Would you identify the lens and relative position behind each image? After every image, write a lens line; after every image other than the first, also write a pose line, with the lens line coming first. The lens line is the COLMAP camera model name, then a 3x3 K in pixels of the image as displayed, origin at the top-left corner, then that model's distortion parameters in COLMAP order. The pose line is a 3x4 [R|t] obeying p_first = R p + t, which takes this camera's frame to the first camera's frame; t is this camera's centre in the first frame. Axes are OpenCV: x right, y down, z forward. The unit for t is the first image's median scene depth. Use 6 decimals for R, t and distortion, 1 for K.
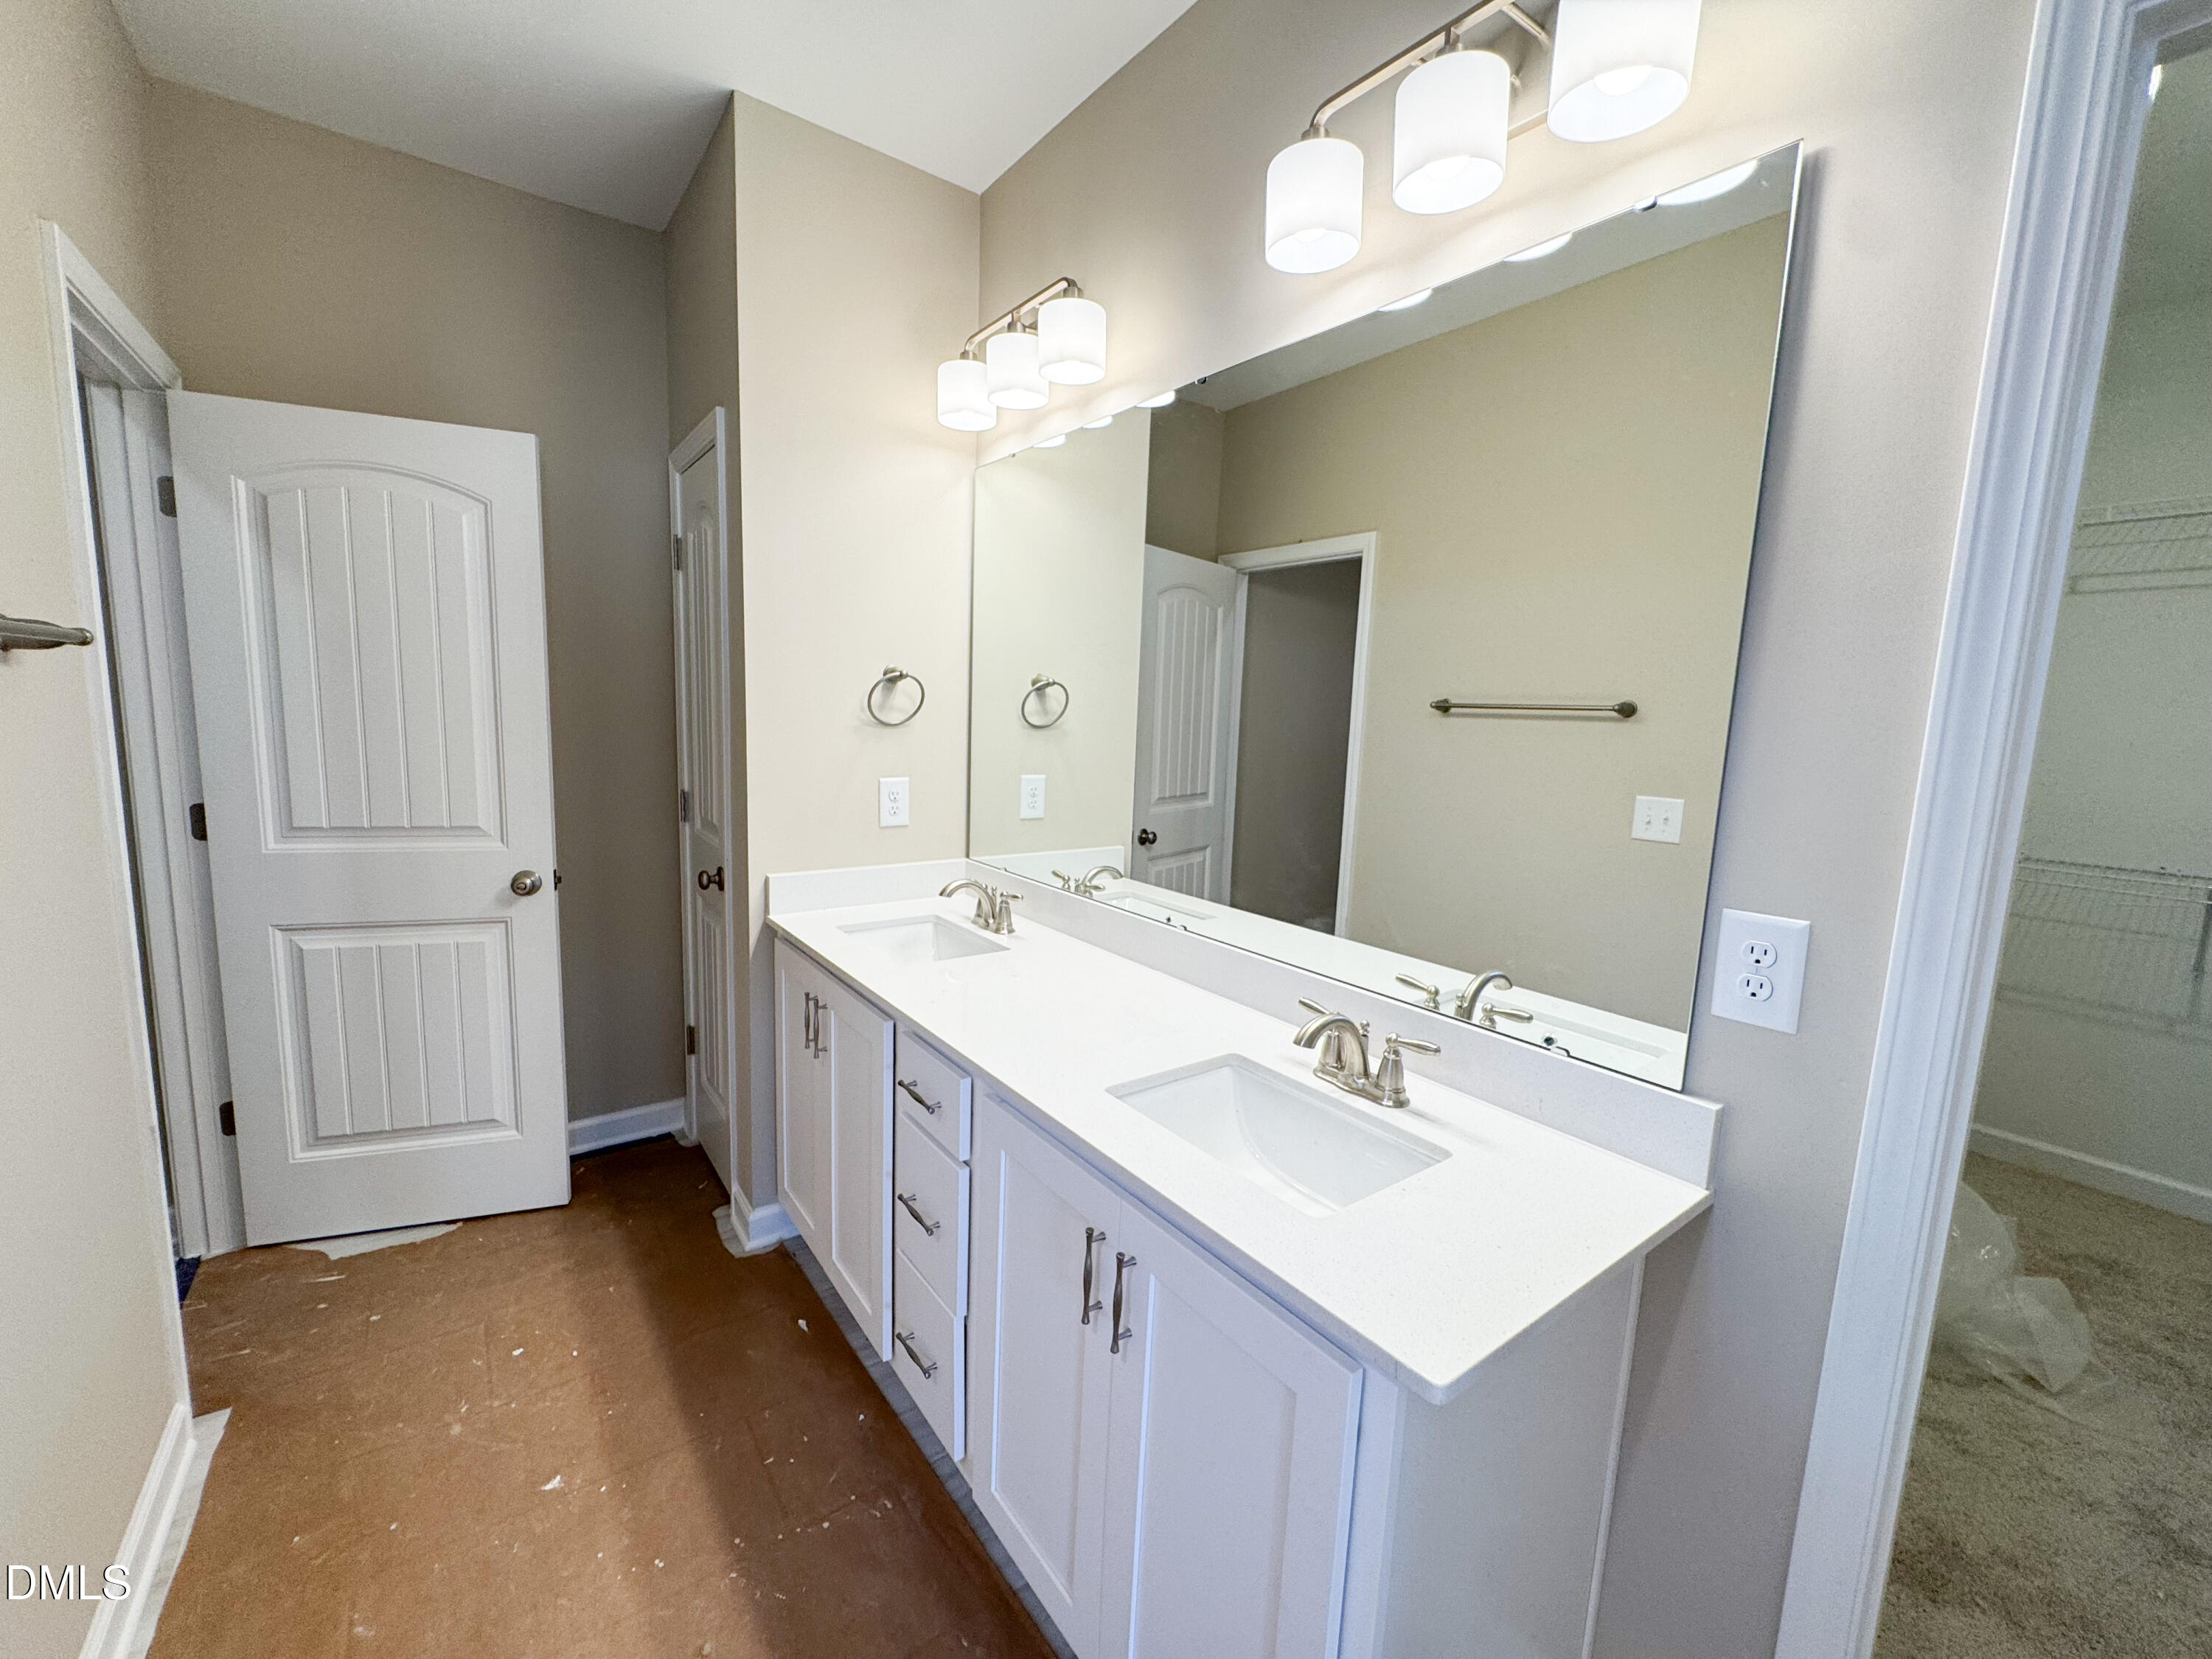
lens RADIAL K [[889.6, 0, 1112.9], [0, 889.6, 828.4], [0, 0, 1]] dist [-0.006018, 0.000972]
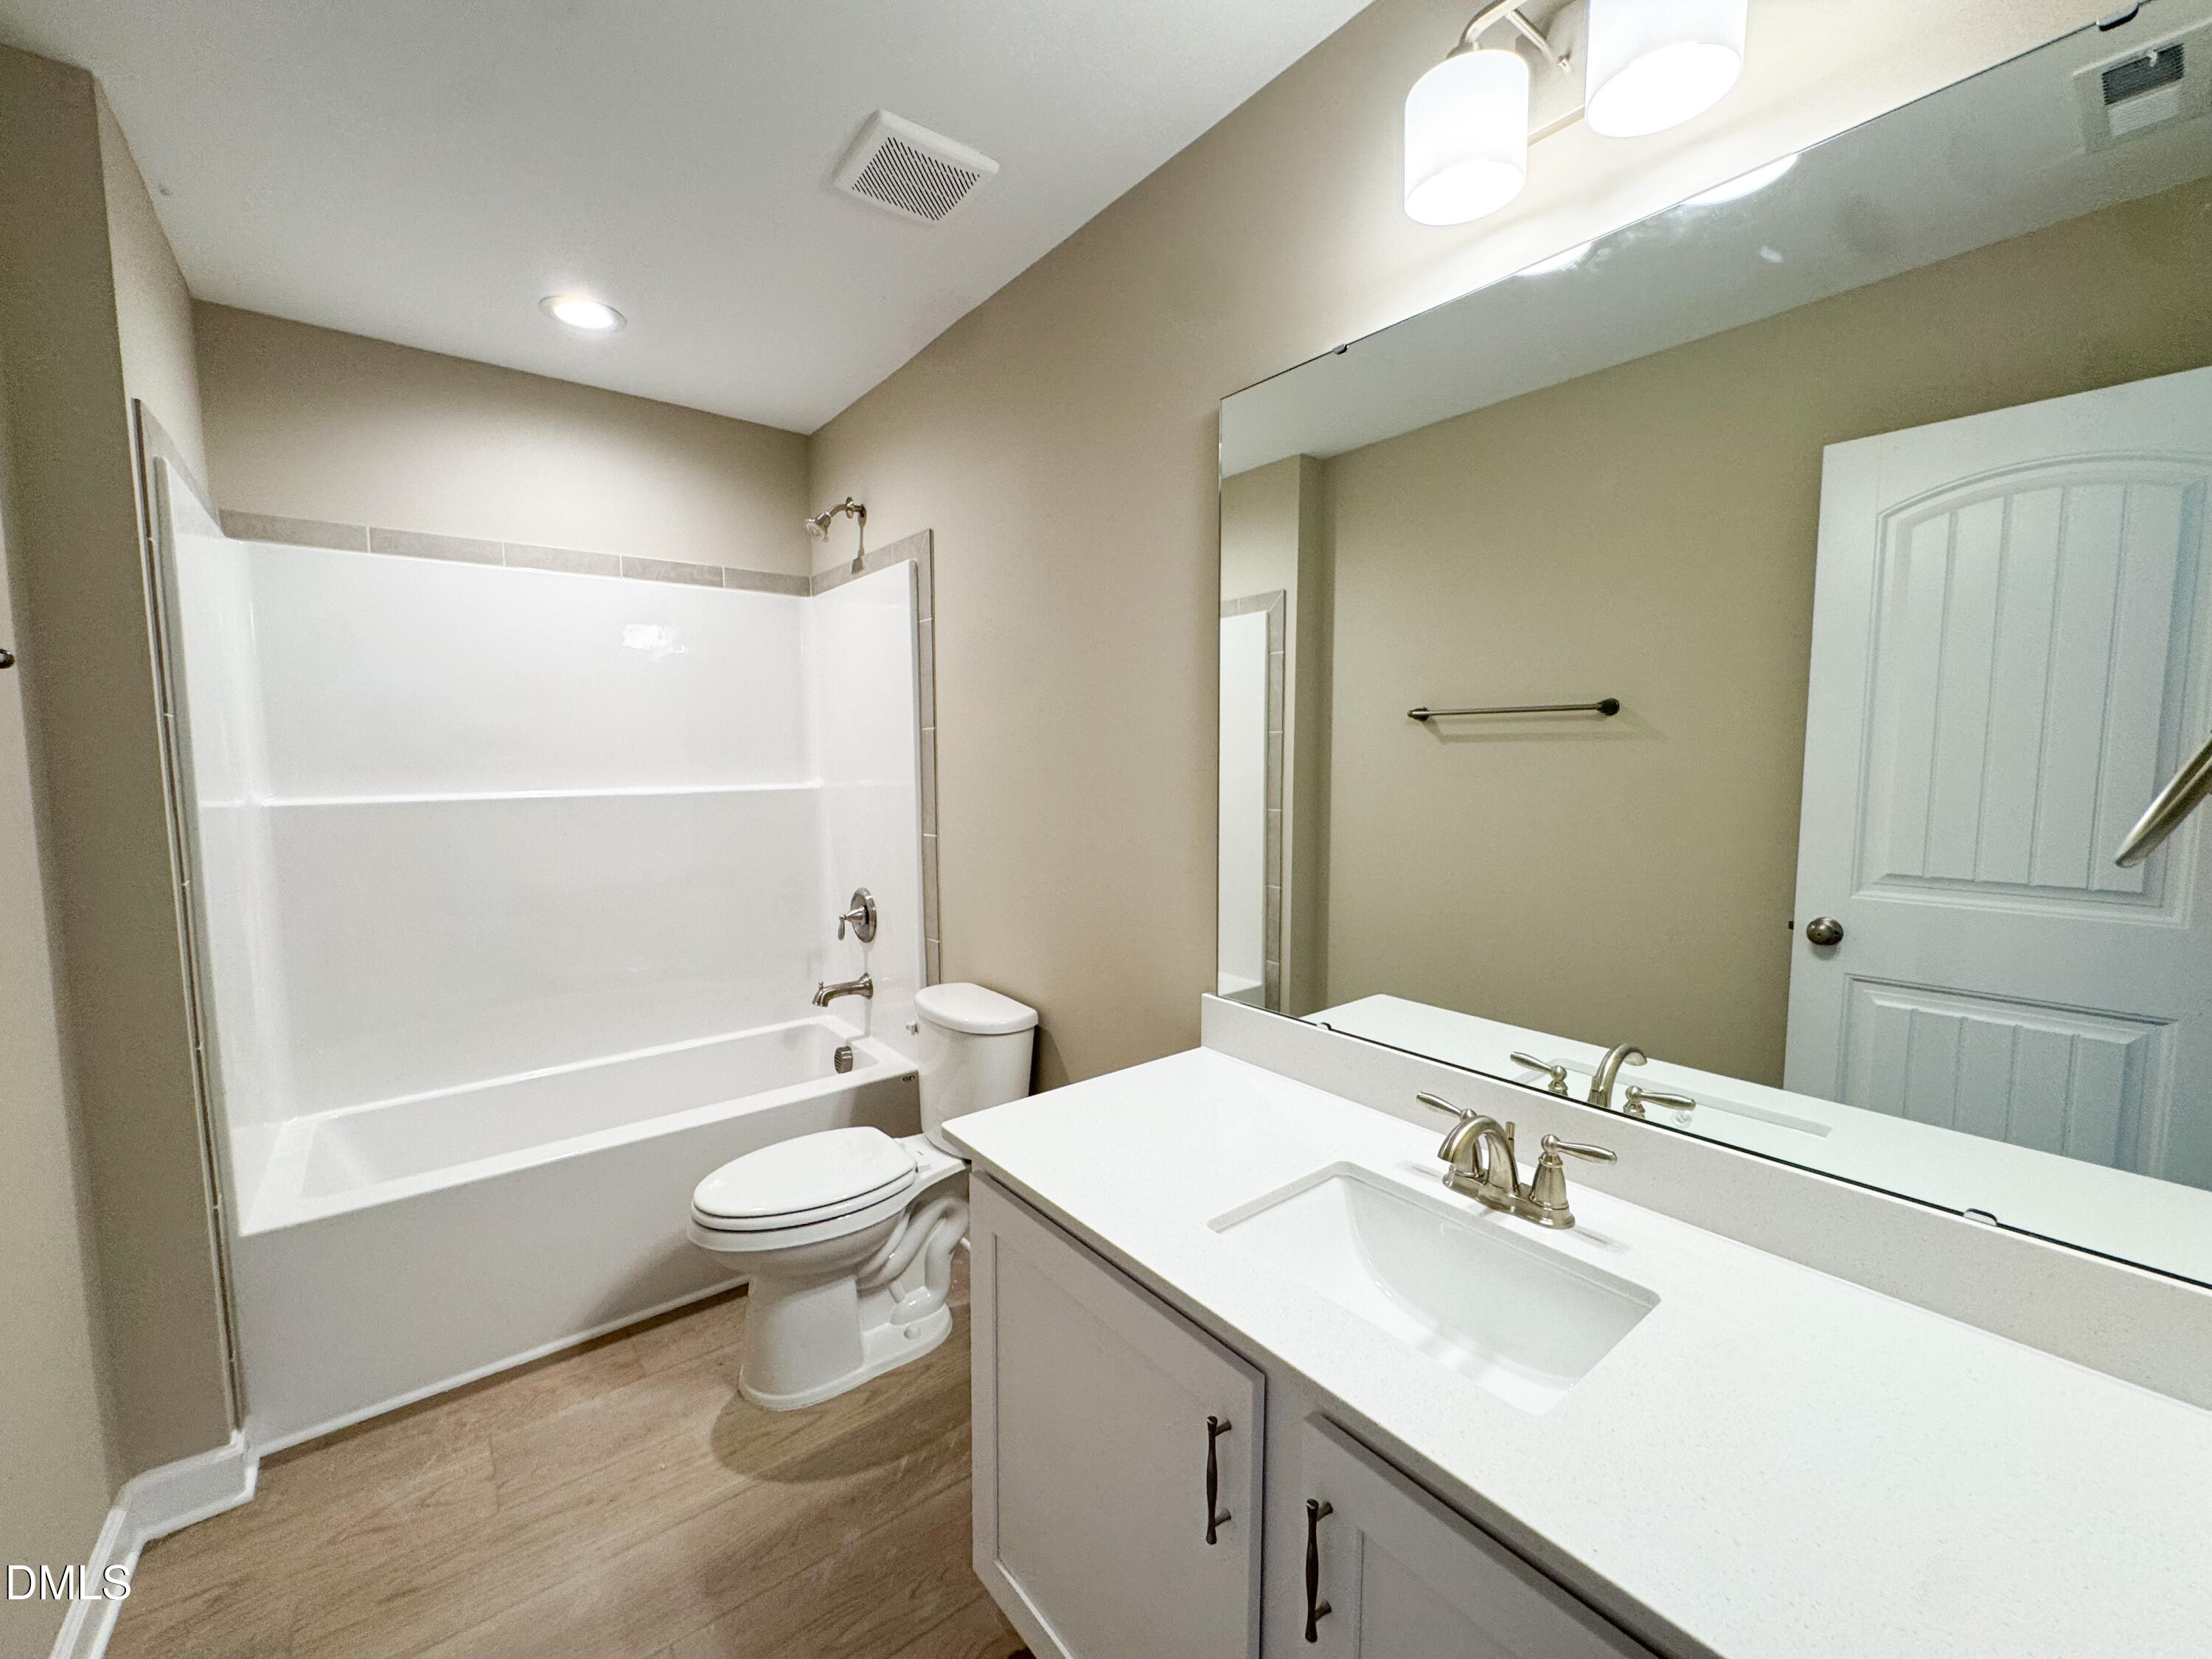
lens RADIAL K [[889.6, 0, 1088.0], [0, 889.6, 822.8], [0, 0, 1]] dist [-0.006018, 0.000972]
pose [[0.998775, -0.032491, 0.037308, -0.134308], [0.034500, 0.997916, -0.054535, -0.028620], [-0.035458, 0.055756, 0.997815, 0.179994]]
